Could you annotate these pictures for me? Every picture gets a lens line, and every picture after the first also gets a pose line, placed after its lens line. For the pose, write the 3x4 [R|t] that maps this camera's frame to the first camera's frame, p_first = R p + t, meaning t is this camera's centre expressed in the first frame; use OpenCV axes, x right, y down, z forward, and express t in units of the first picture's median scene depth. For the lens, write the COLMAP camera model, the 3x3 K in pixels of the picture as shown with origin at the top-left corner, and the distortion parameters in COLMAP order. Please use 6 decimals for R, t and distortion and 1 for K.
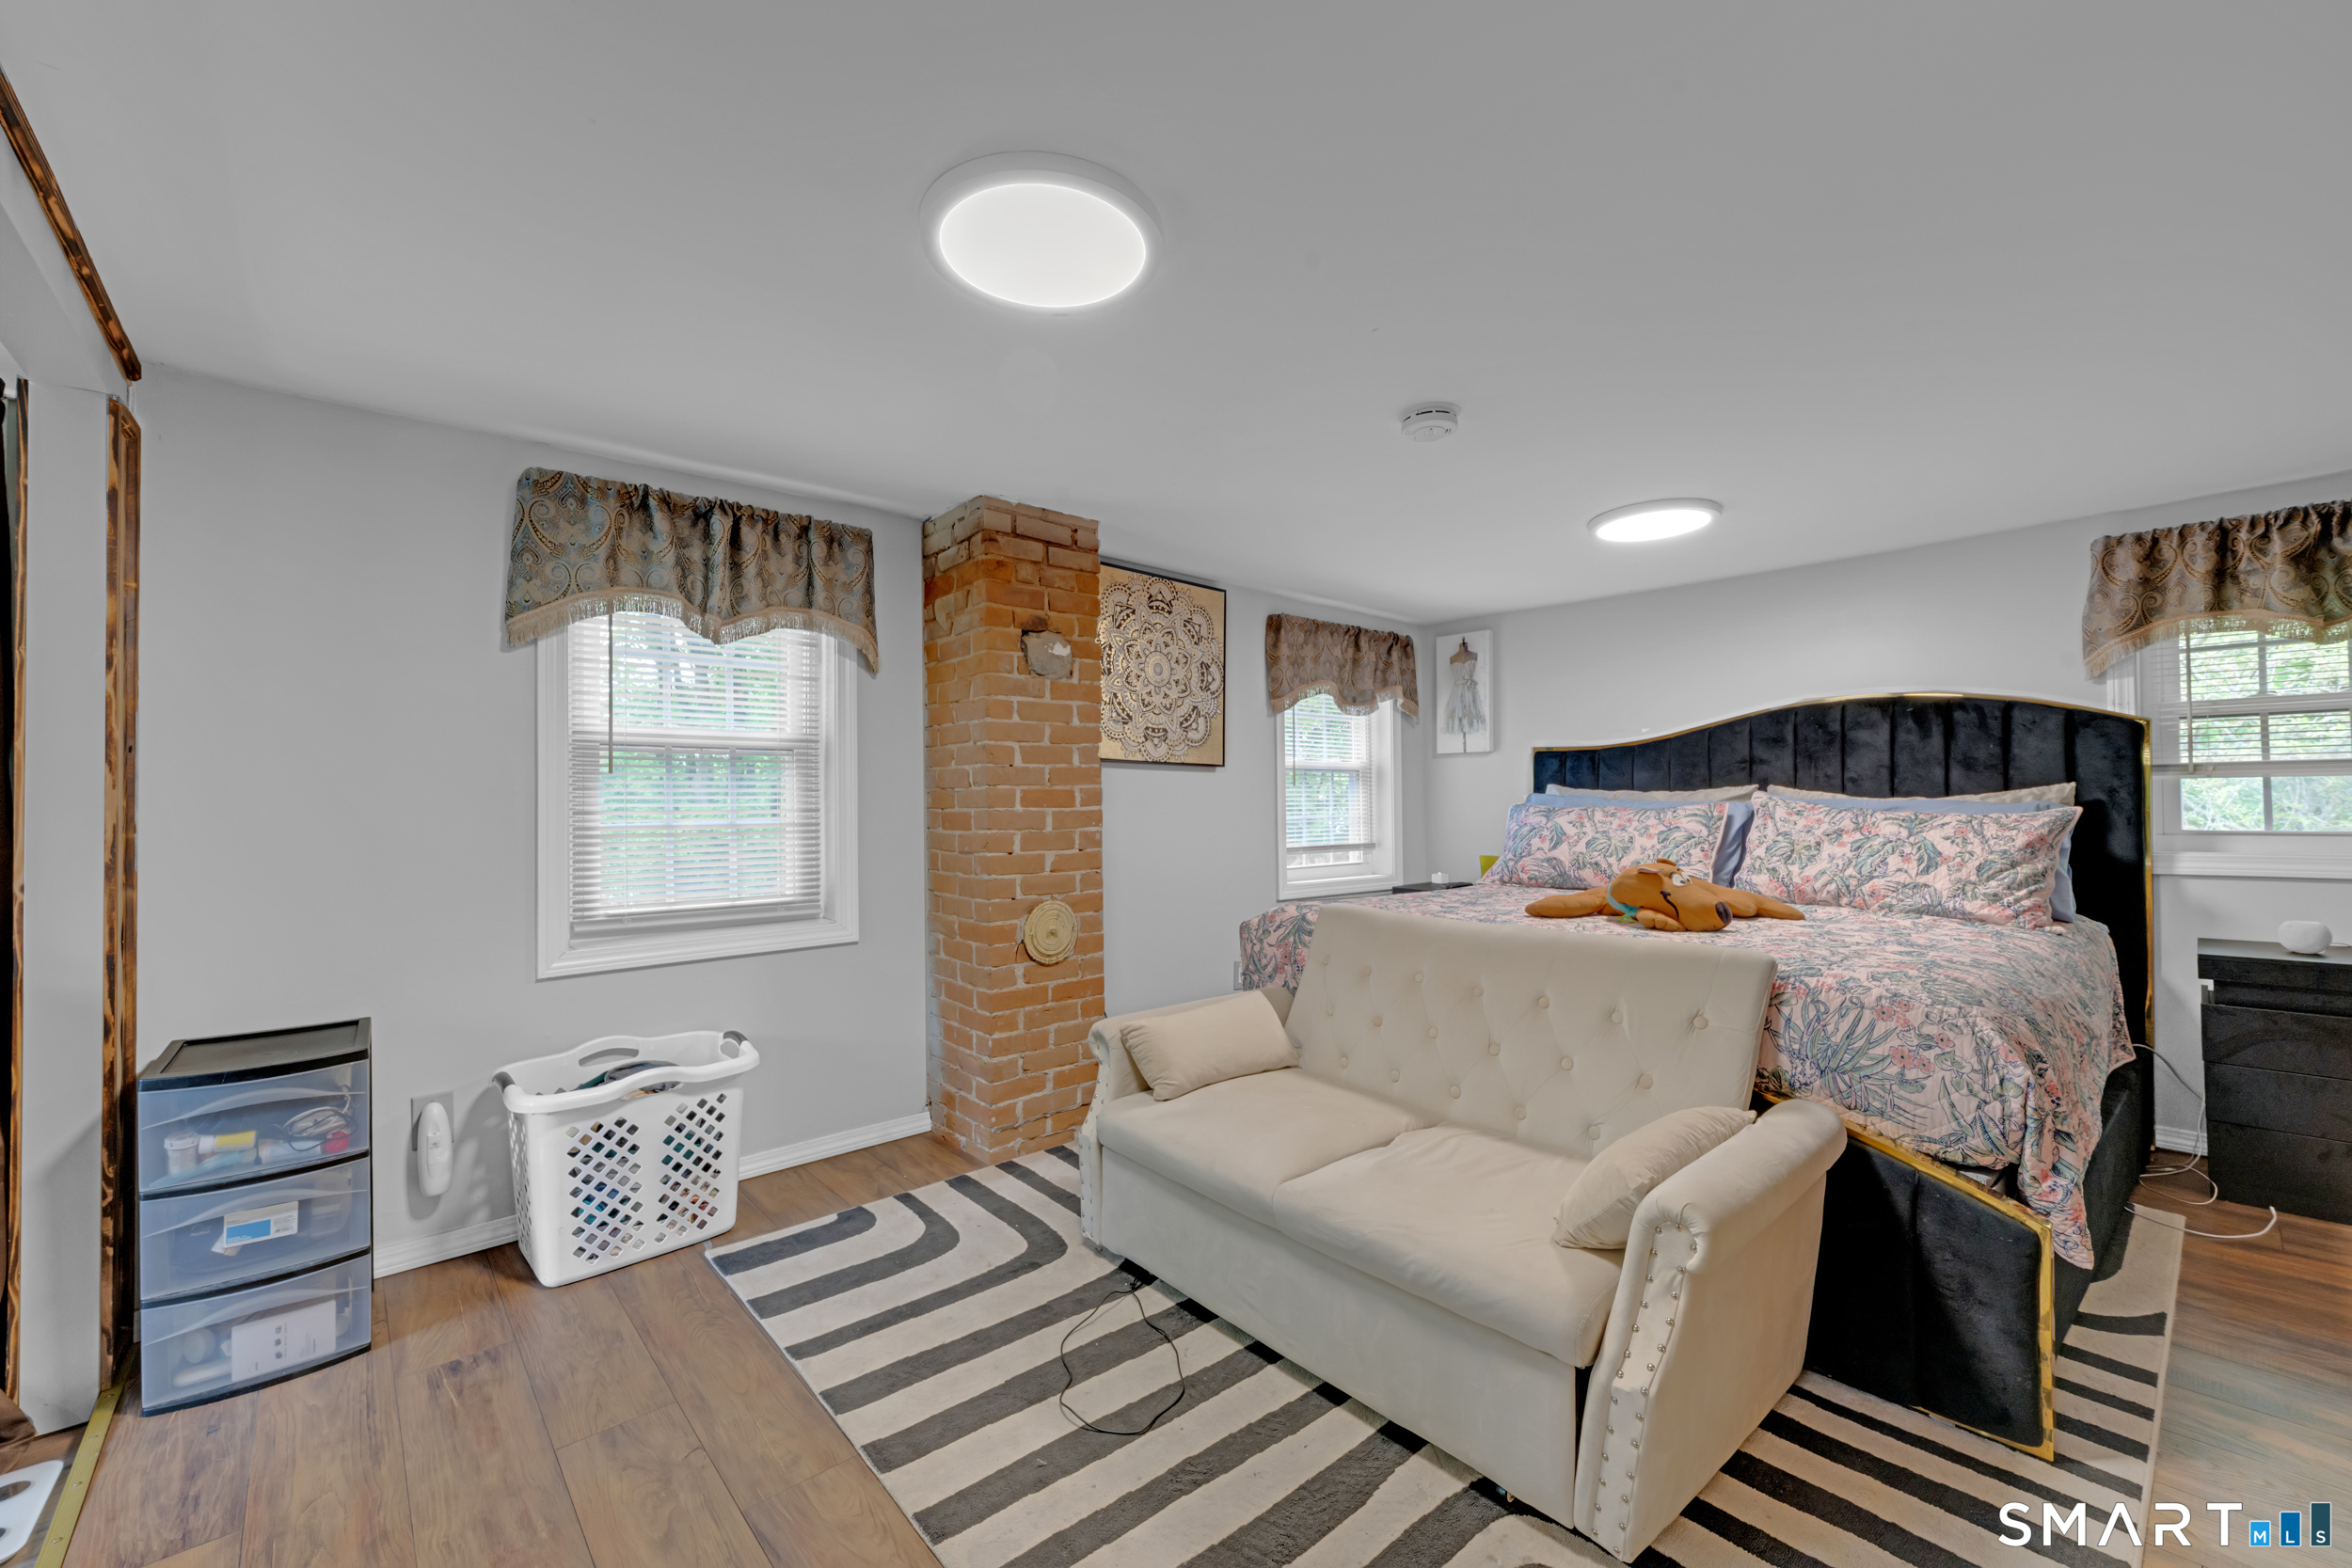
lens RADIAL K [[953.8, 0, 1186.6], [0, 953.8, 777.3], [0, 0, 1]] dist [-0.002516, -0.000205]
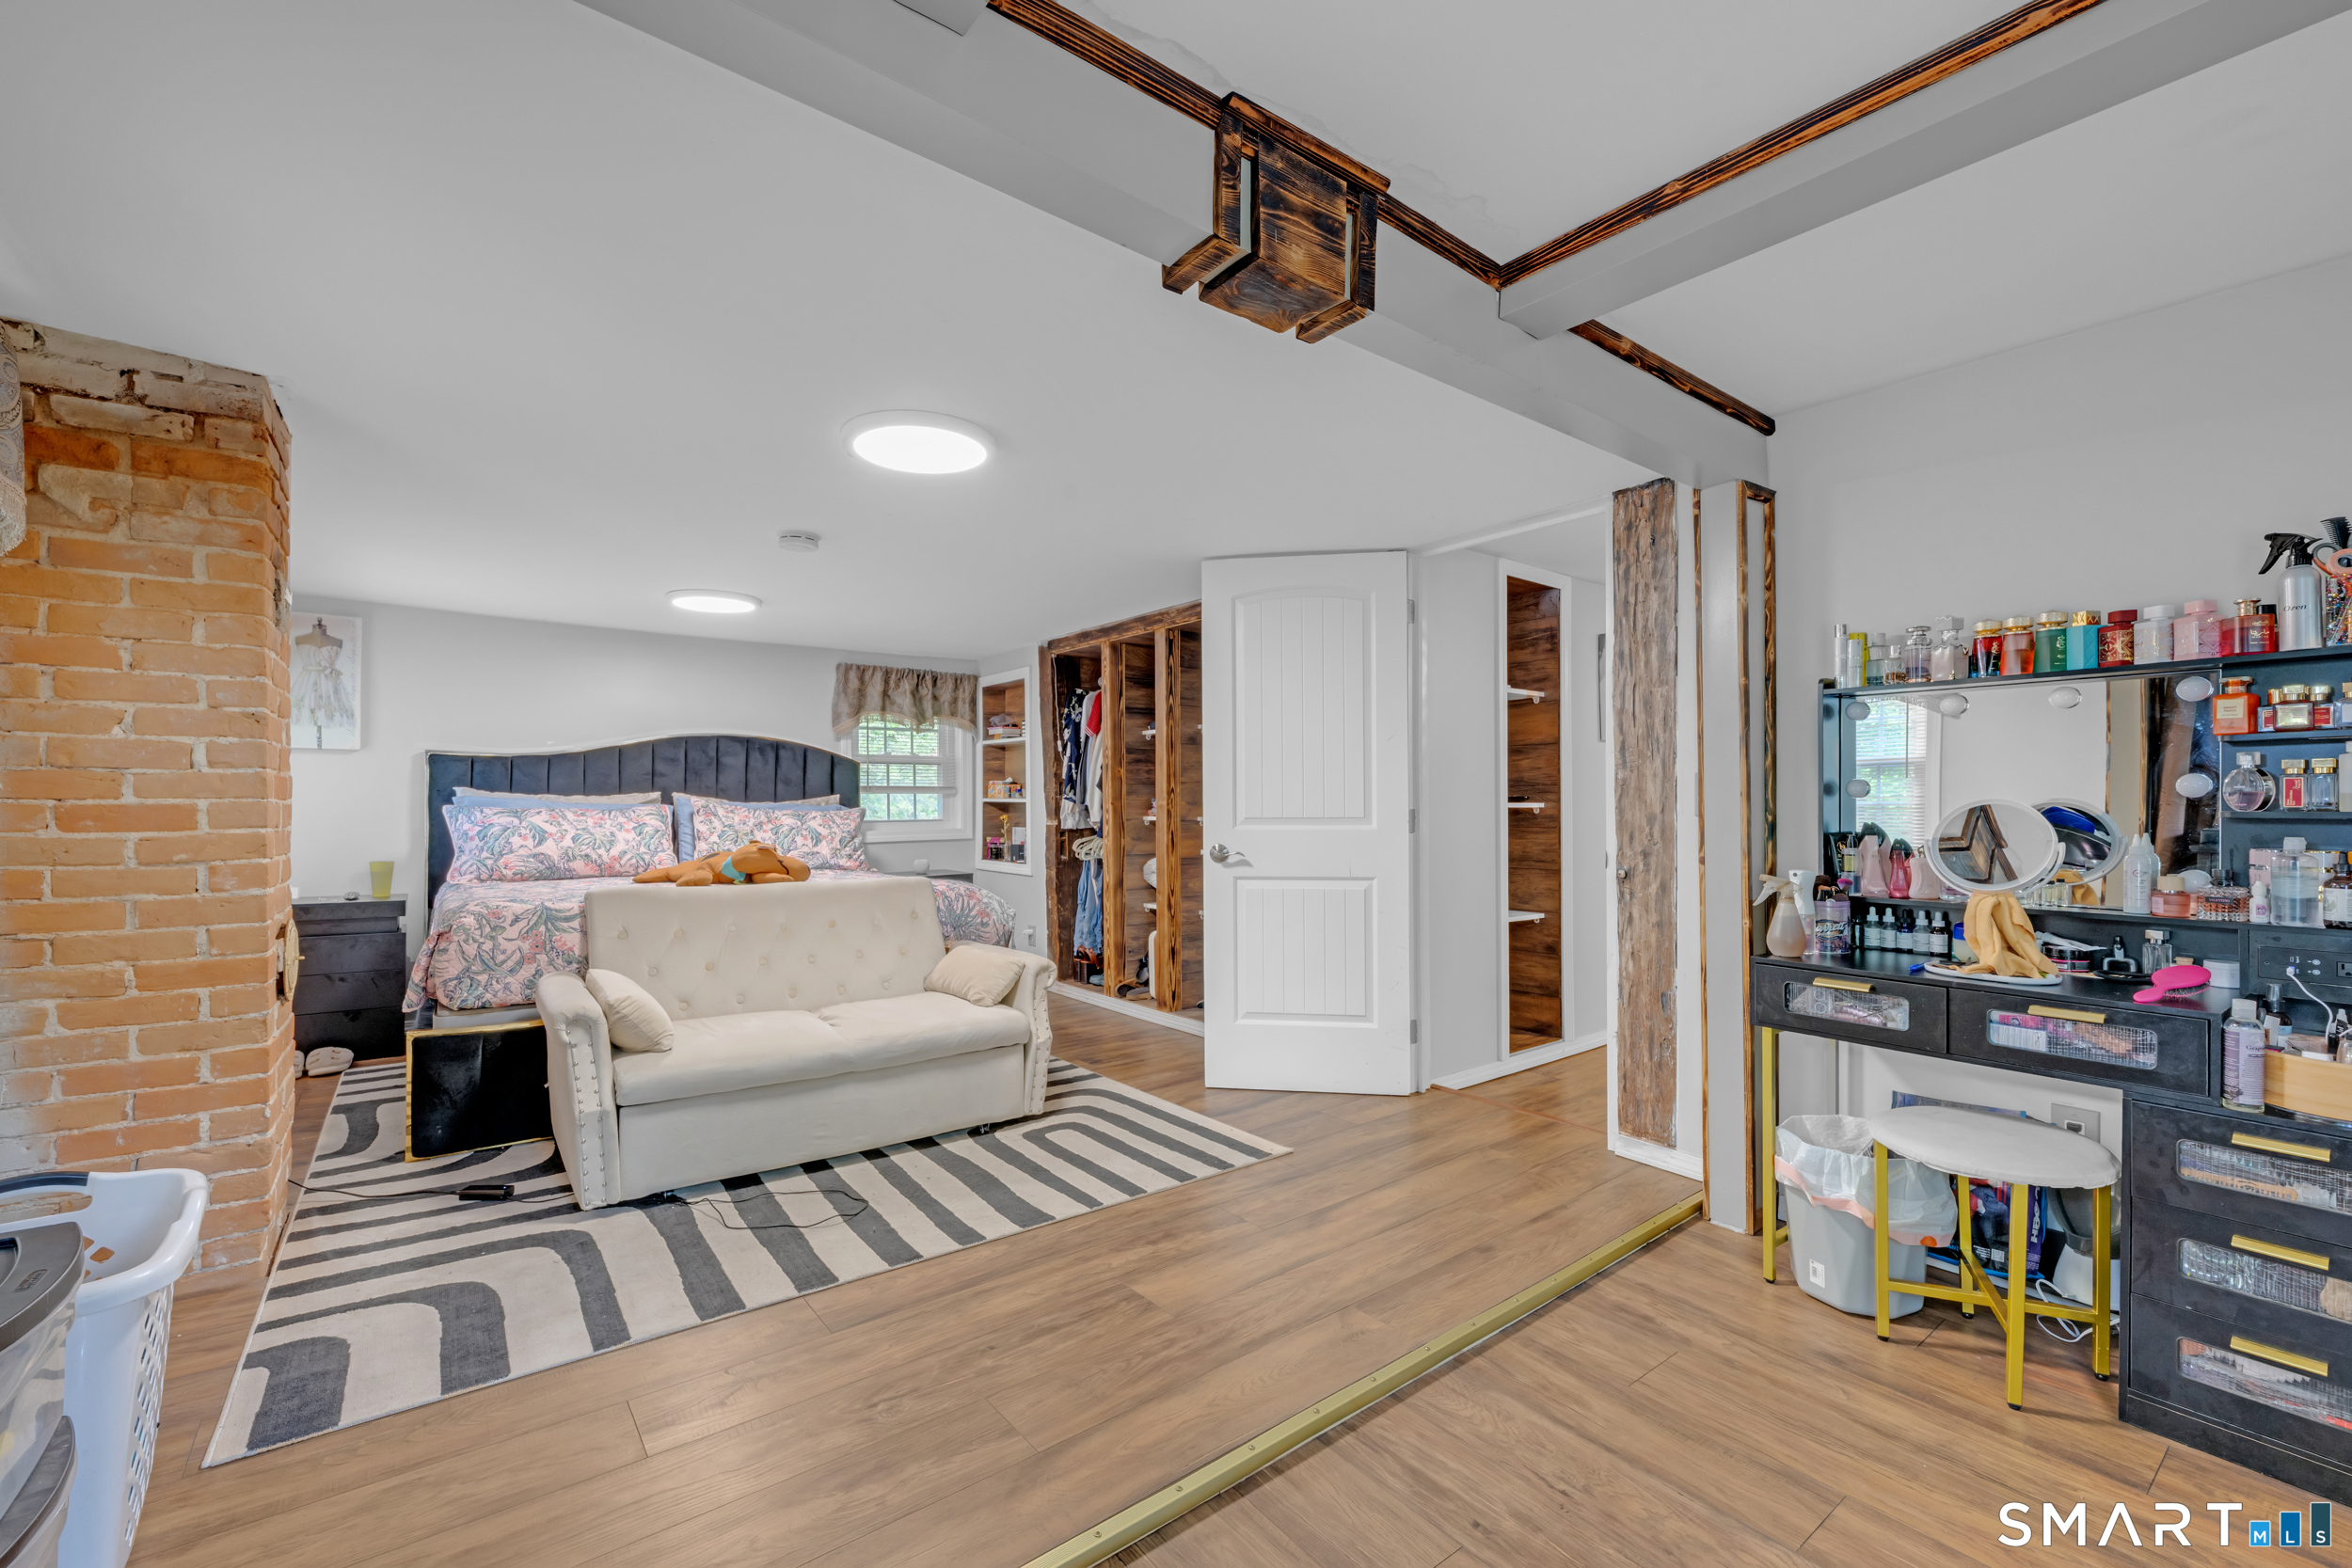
lens RADIAL K [[953.8, 0, 1188.3], [0, 953.8, 801.6], [0, 0, 1]] dist [-0.002516, -0.000205]
pose [[0.055682, 0.012102, 0.998375, -0.862988], [-0.021422, 0.999711, -0.010923, 0.024889], [-0.998219, -0.020779, 0.055925, 0.225899]]
